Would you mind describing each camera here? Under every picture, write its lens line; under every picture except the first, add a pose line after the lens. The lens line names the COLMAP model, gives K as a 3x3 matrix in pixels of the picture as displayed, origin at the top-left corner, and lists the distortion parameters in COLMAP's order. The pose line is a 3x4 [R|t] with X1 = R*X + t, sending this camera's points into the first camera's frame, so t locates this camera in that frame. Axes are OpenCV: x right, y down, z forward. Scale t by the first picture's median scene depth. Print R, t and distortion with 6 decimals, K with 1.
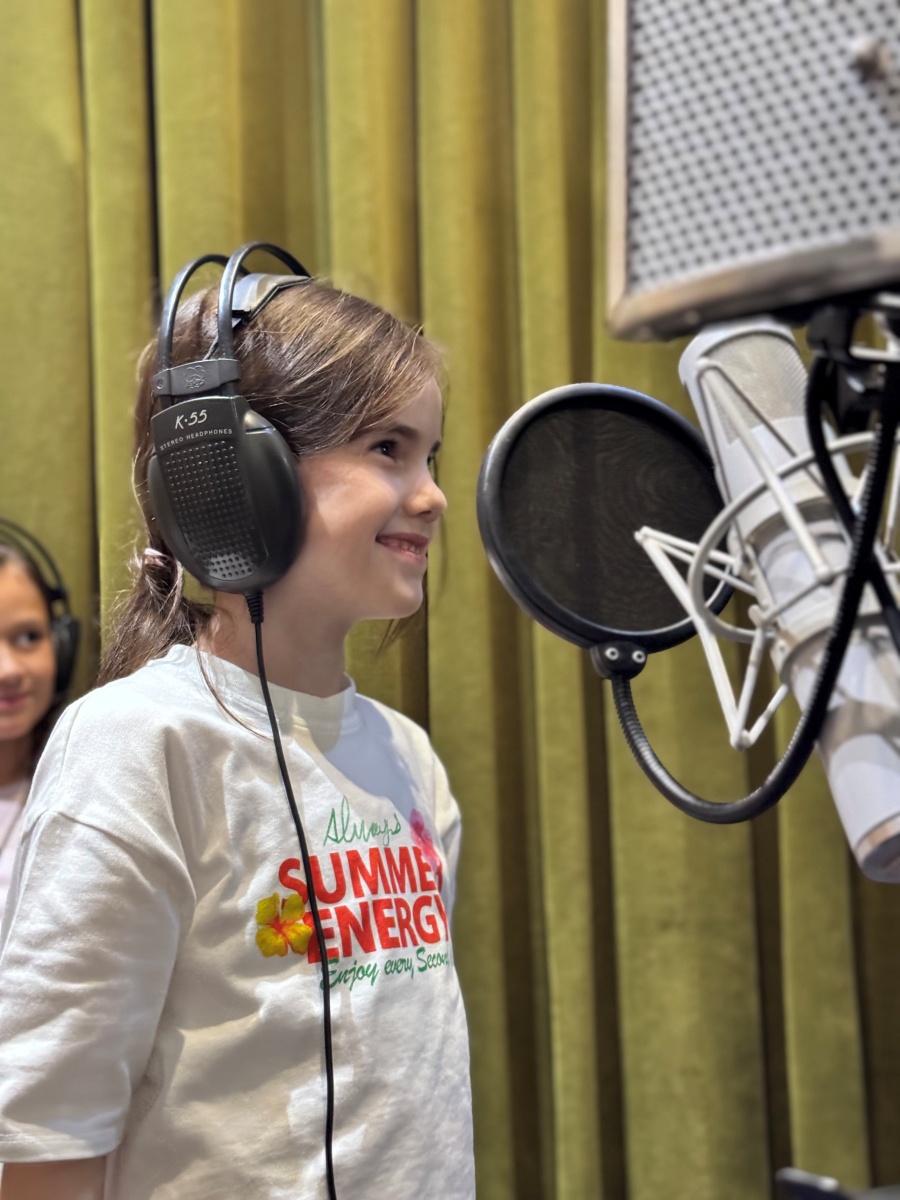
lens RADIAL K [[1715.2, 0, 450.0], [0, 1715.2, 600.0], [0, 0, 1]] dist [-0.005984, -0.023238]
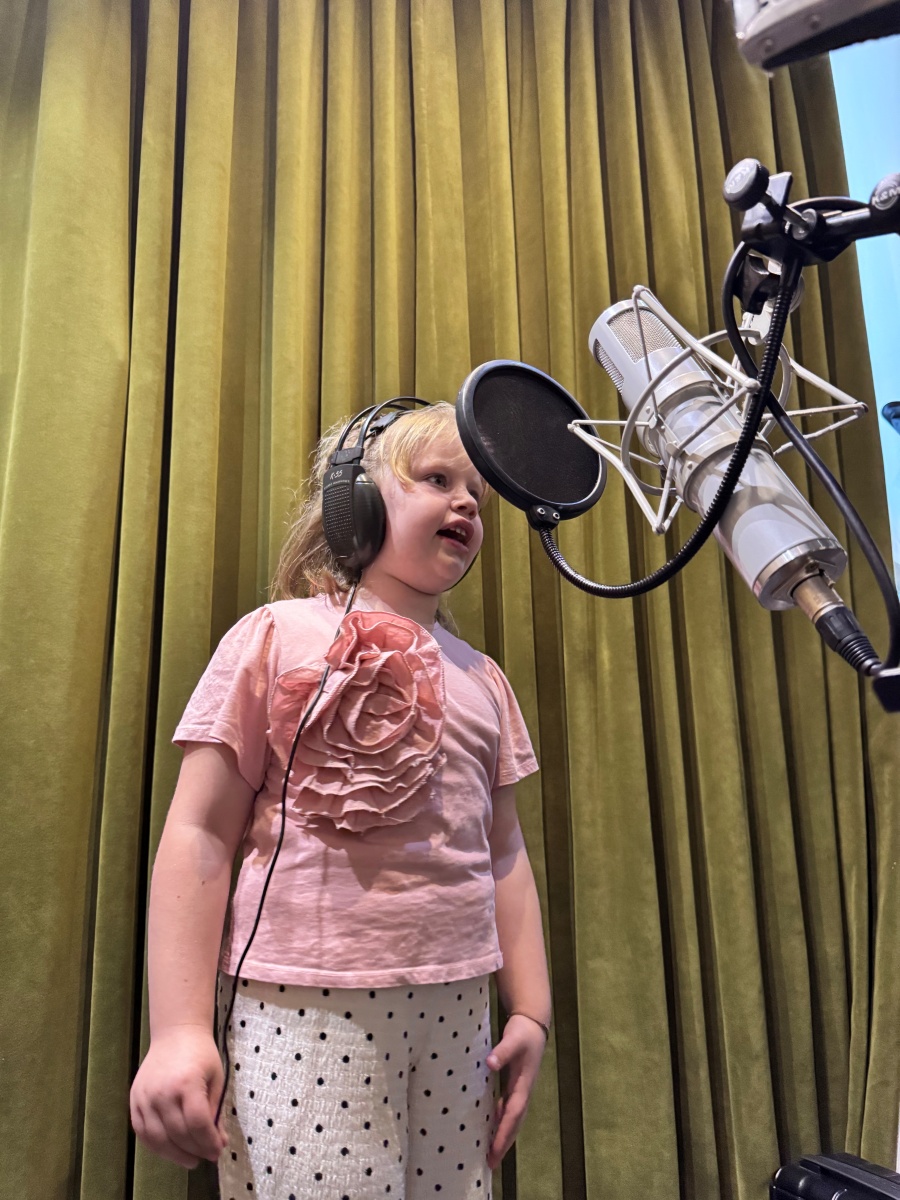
lens RADIAL K [[852.3, 0, 437.7], [0, 852.3, 619.7], [0, 0, 1]] dist [0.022614, -0.036893]
pose [[0.978067, 0.058610, 0.199876, -0.141894], [-0.035302, 0.992357, -0.118245, 0.216893], [-0.205279, 0.108596, 0.972660, 0.261178]]
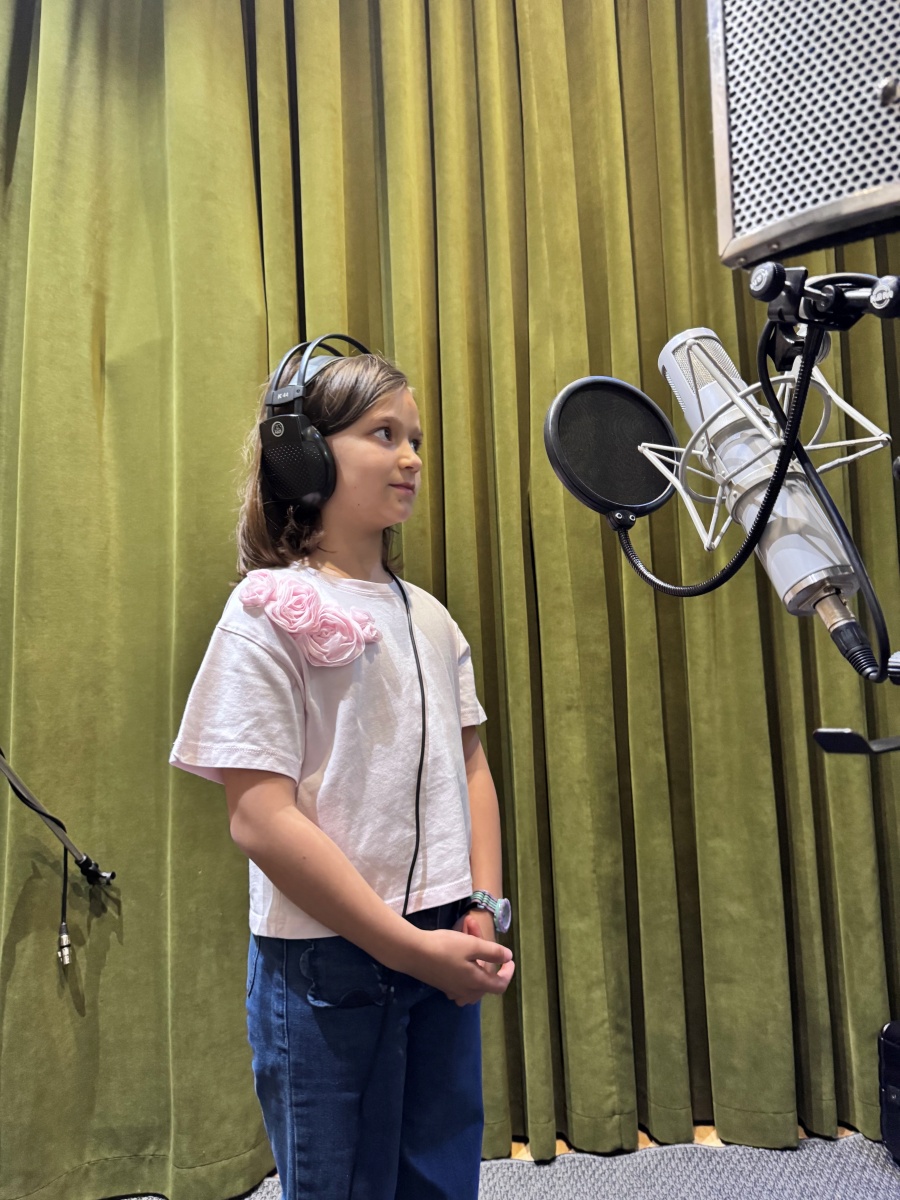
lens RADIAL K [[851.5, 0, 427.1], [0, 851.5, 603.5], [0, 0, 1]] dist [-0.003540, -0.007514]
pose [[0.999533, -0.005364, 0.030070, -0.138724], [0.004714, 0.999755, 0.021620, 0.102278], [-0.030178, -0.021468, 0.999314, 0.070043]]
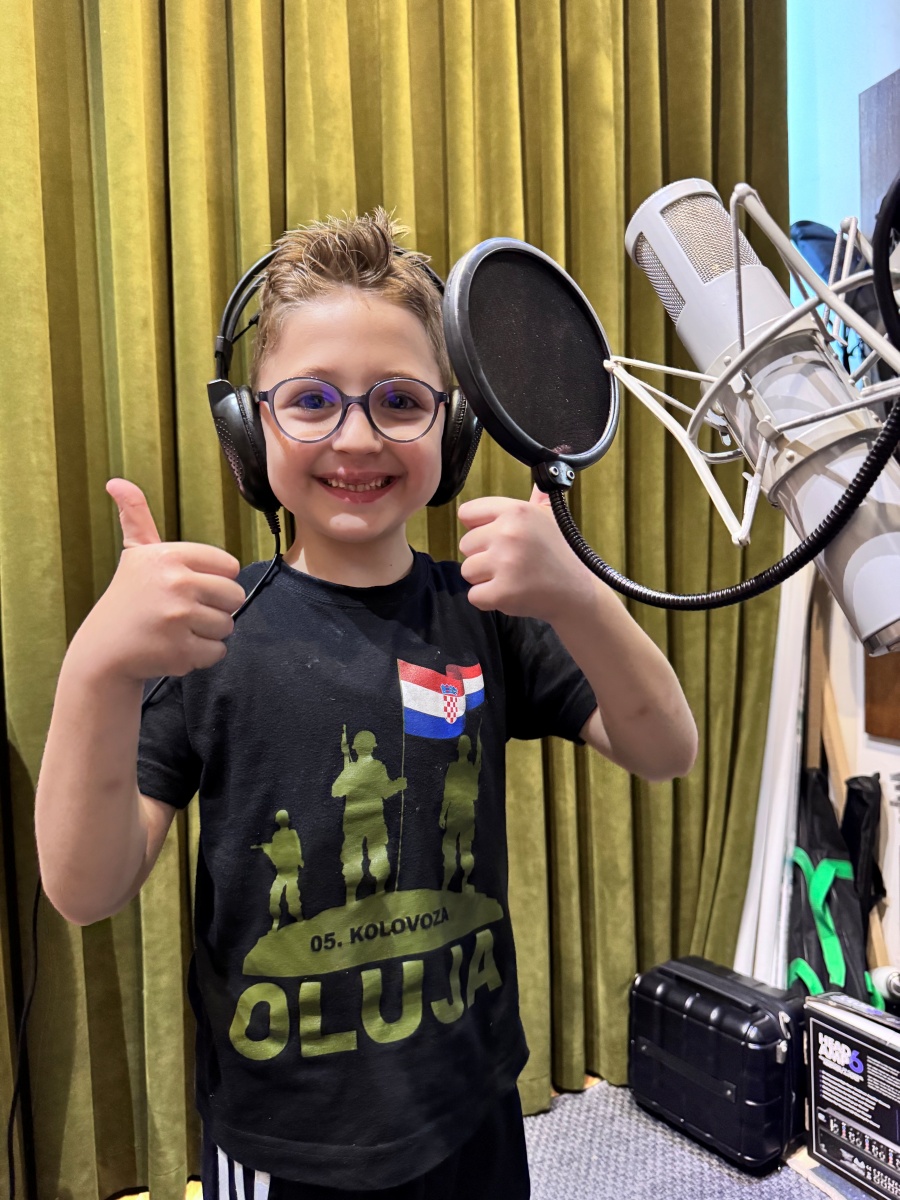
lens RADIAL K [[851.5, 0, 427.1], [0, 851.5, 603.5], [0, 0, 1]] dist [-0.003540, -0.007514]
pose [[0.926153, -0.007636, 0.377070, -0.203464], [-0.040517, 0.991994, 0.119606, 0.054913], [-0.374965, -0.126051, 0.918429, 0.457824]]
